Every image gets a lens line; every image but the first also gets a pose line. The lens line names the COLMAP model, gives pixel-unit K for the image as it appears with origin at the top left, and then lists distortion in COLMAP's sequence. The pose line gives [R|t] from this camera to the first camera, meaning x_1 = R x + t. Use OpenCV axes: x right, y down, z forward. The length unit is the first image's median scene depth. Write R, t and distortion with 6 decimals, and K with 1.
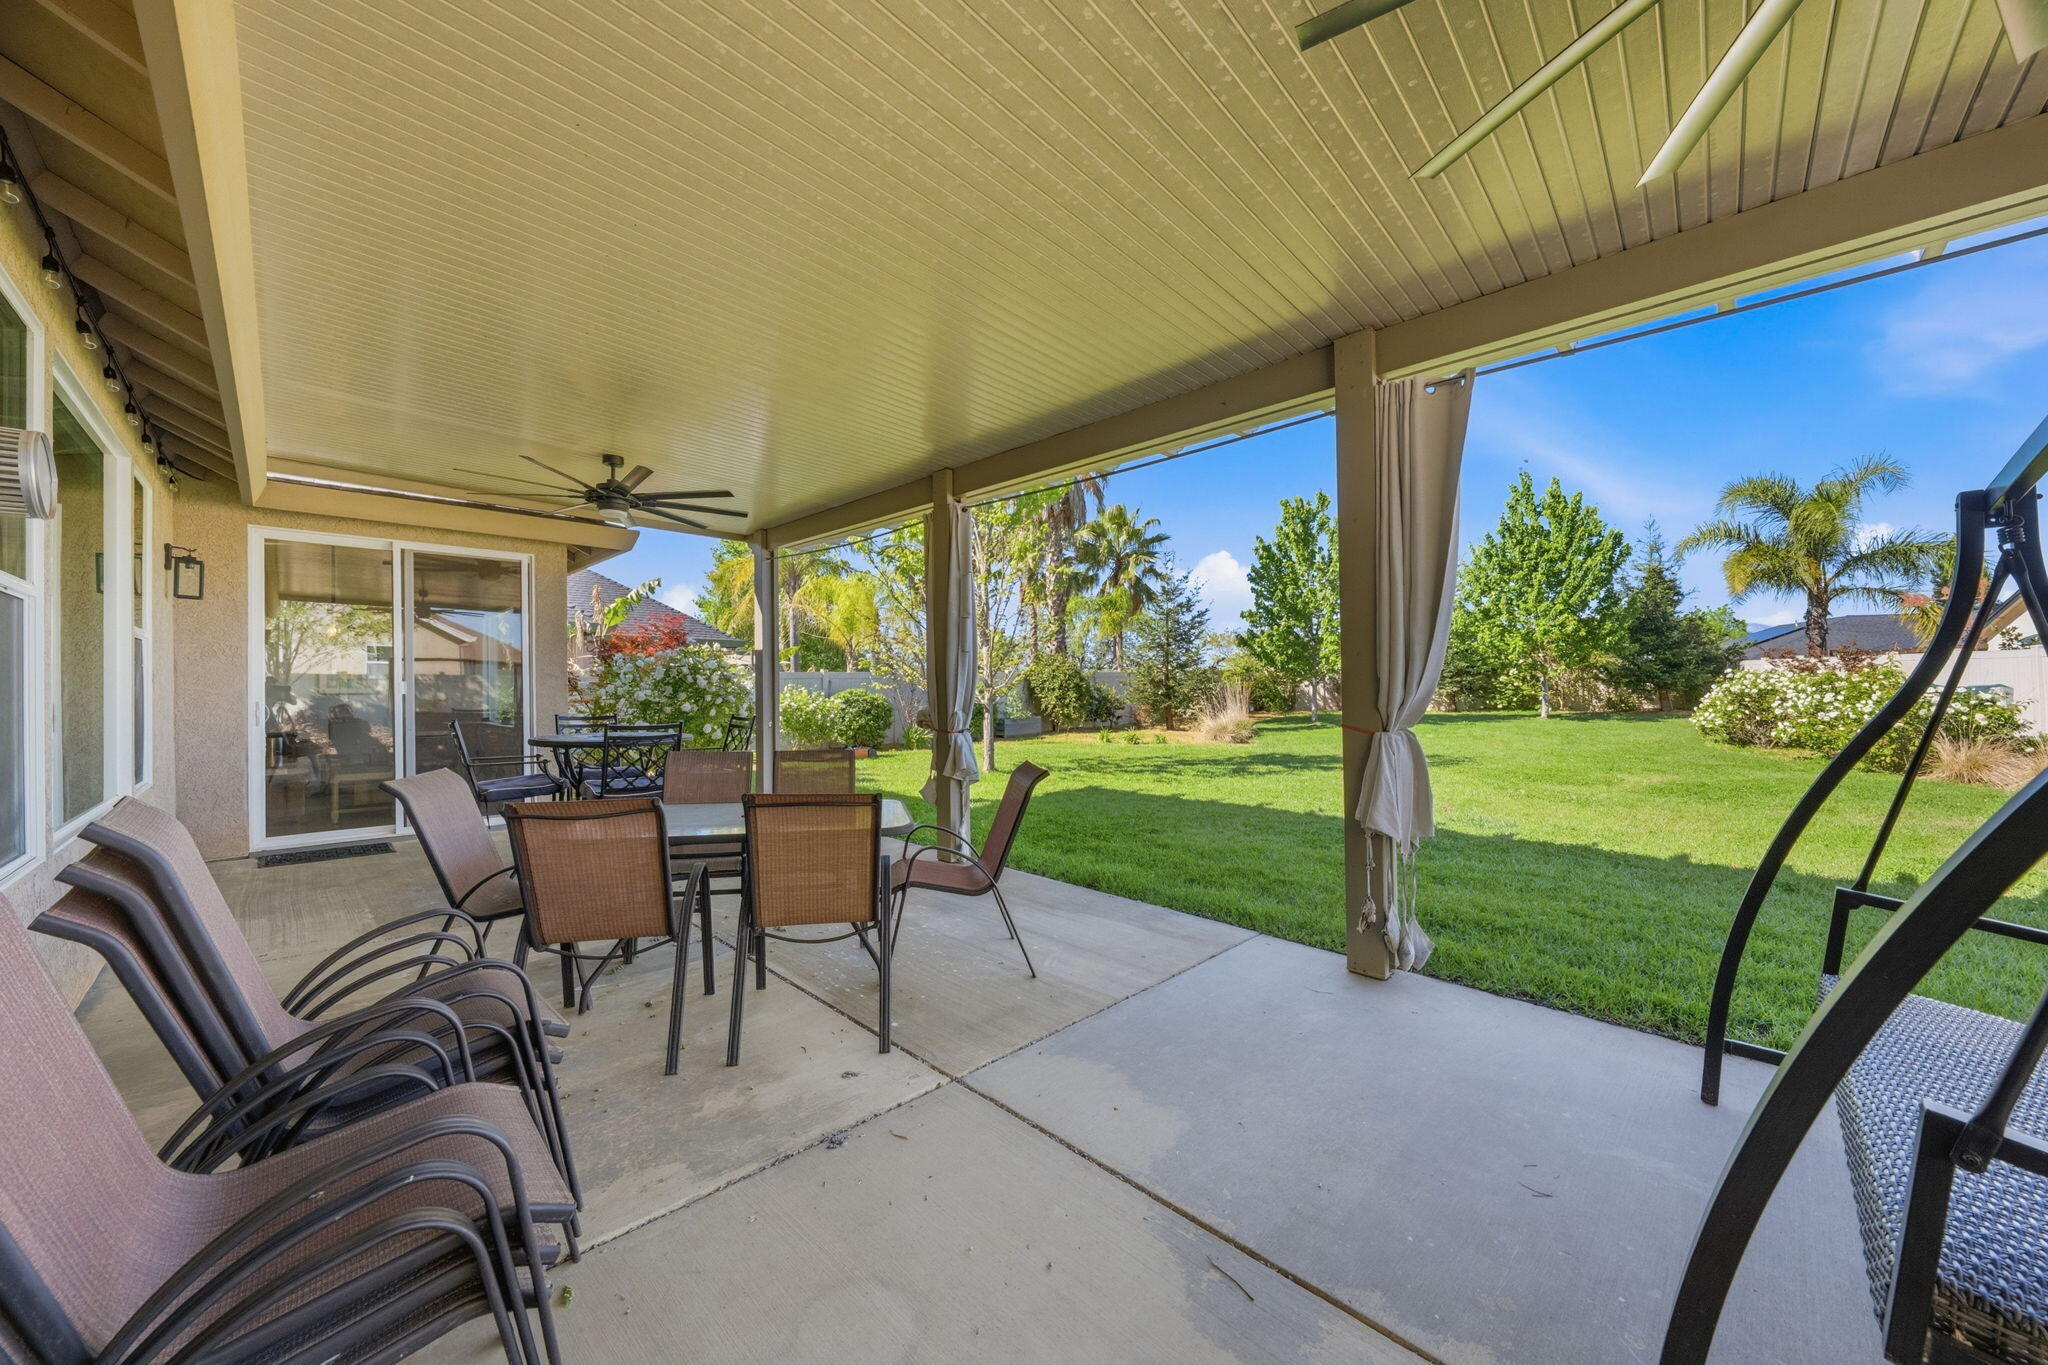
lens RADIAL K [[736.0, 0, 1016.8], [0, 736.0, 686.1], [0, 0, 1]] dist [-0.002600, -0.000307]
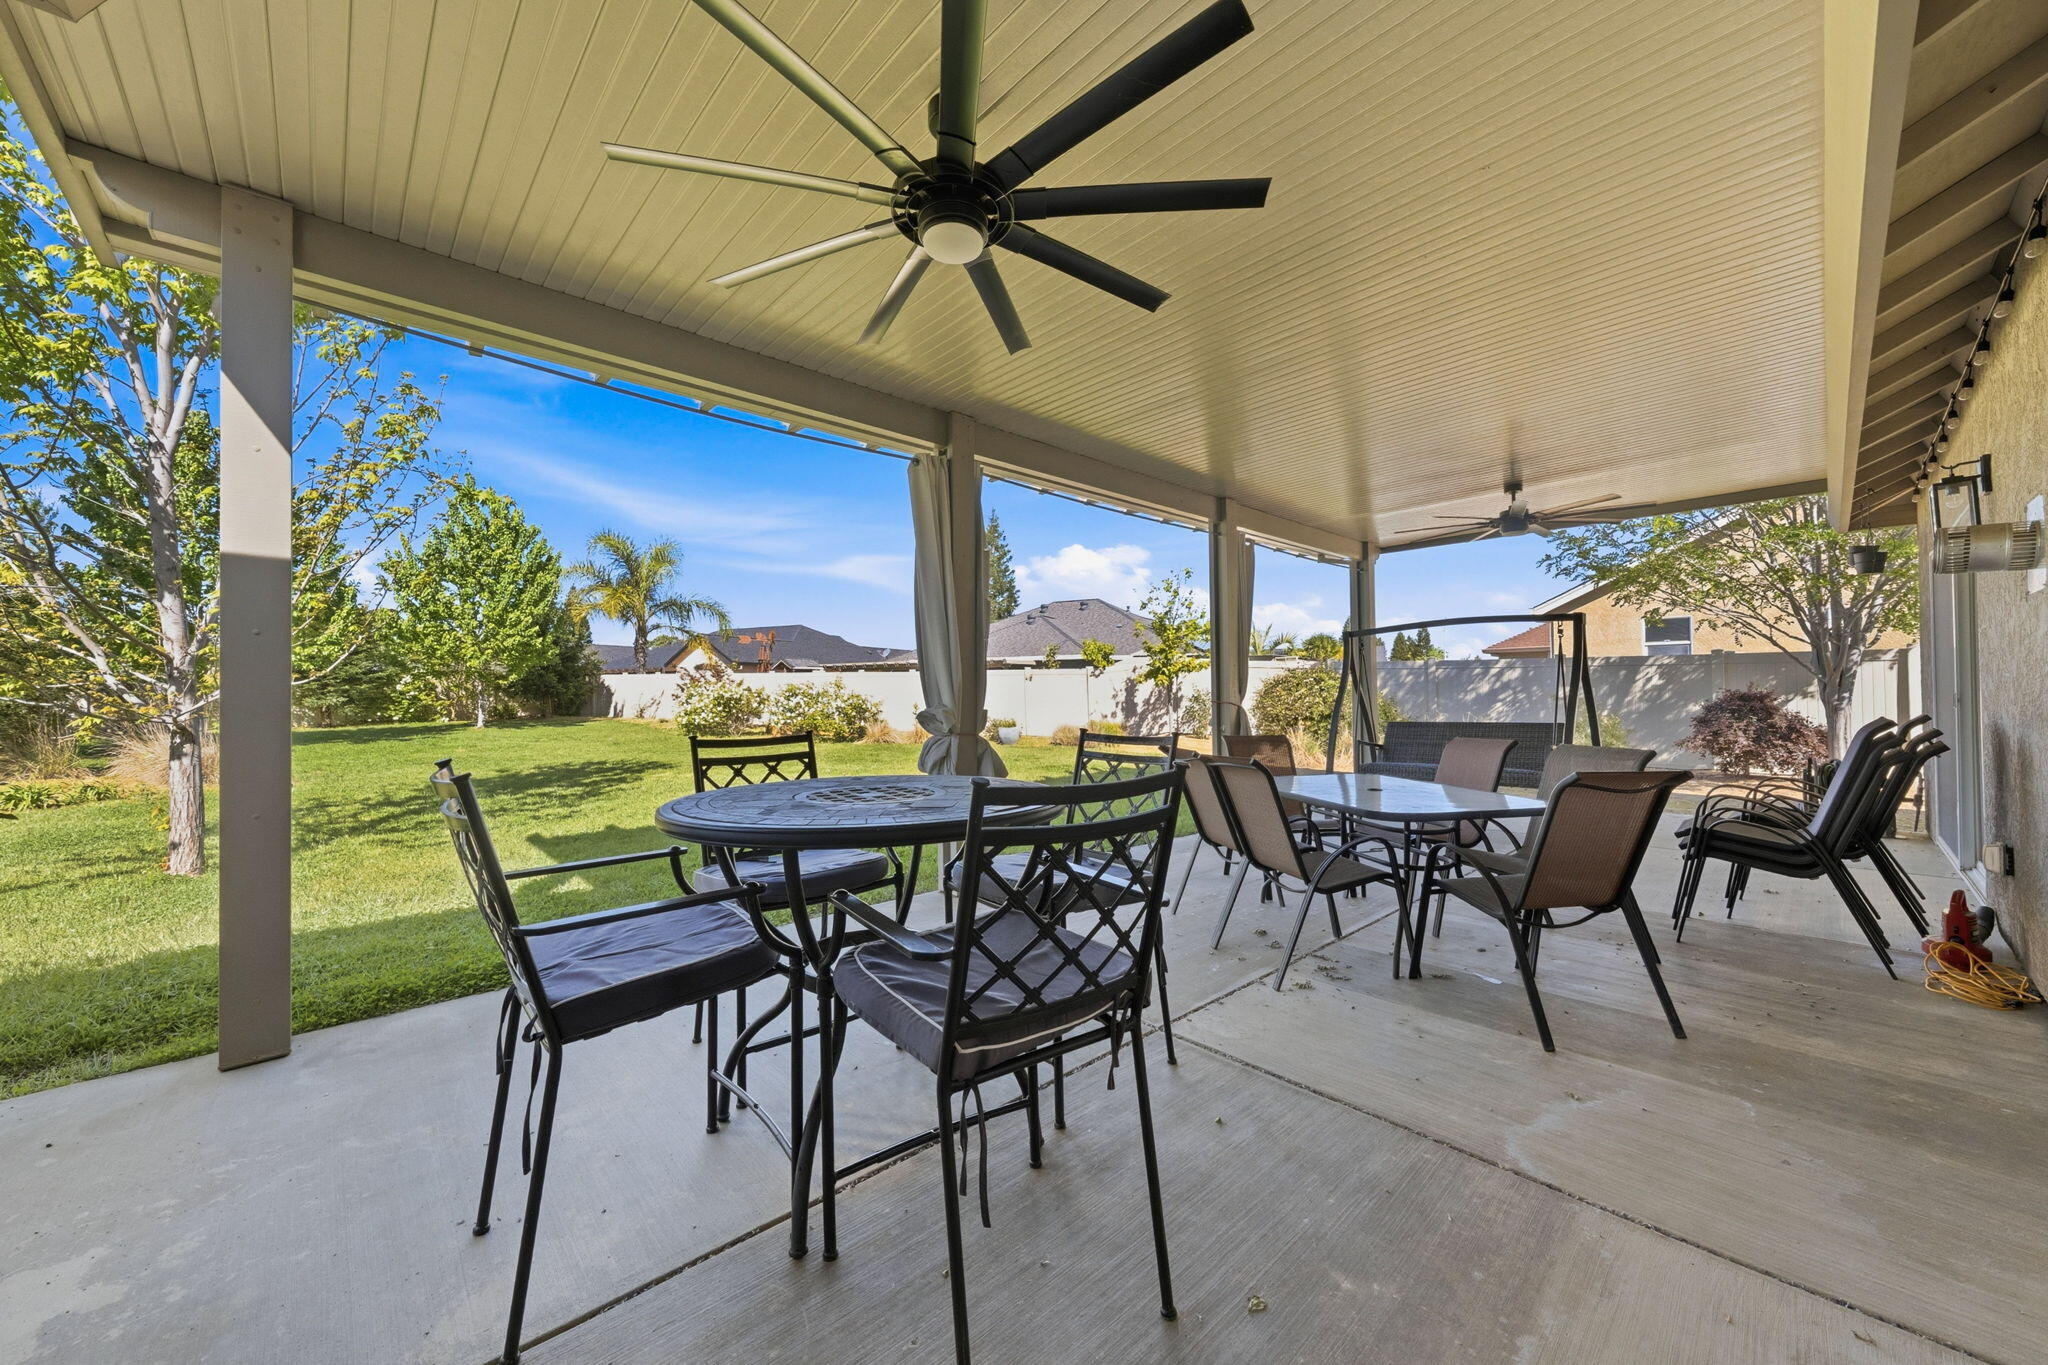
lens RADIAL K [[736.0, 0, 1016.8], [0, 736.0, 686.1], [0, 0, 1]] dist [-0.002600, -0.000307]
pose [[0.052741, 0.011268, 0.998545, -0.227269], [0.005634, 0.999917, -0.011581, 0.003415], [-0.998592, 0.006236, 0.052673, 0.233234]]
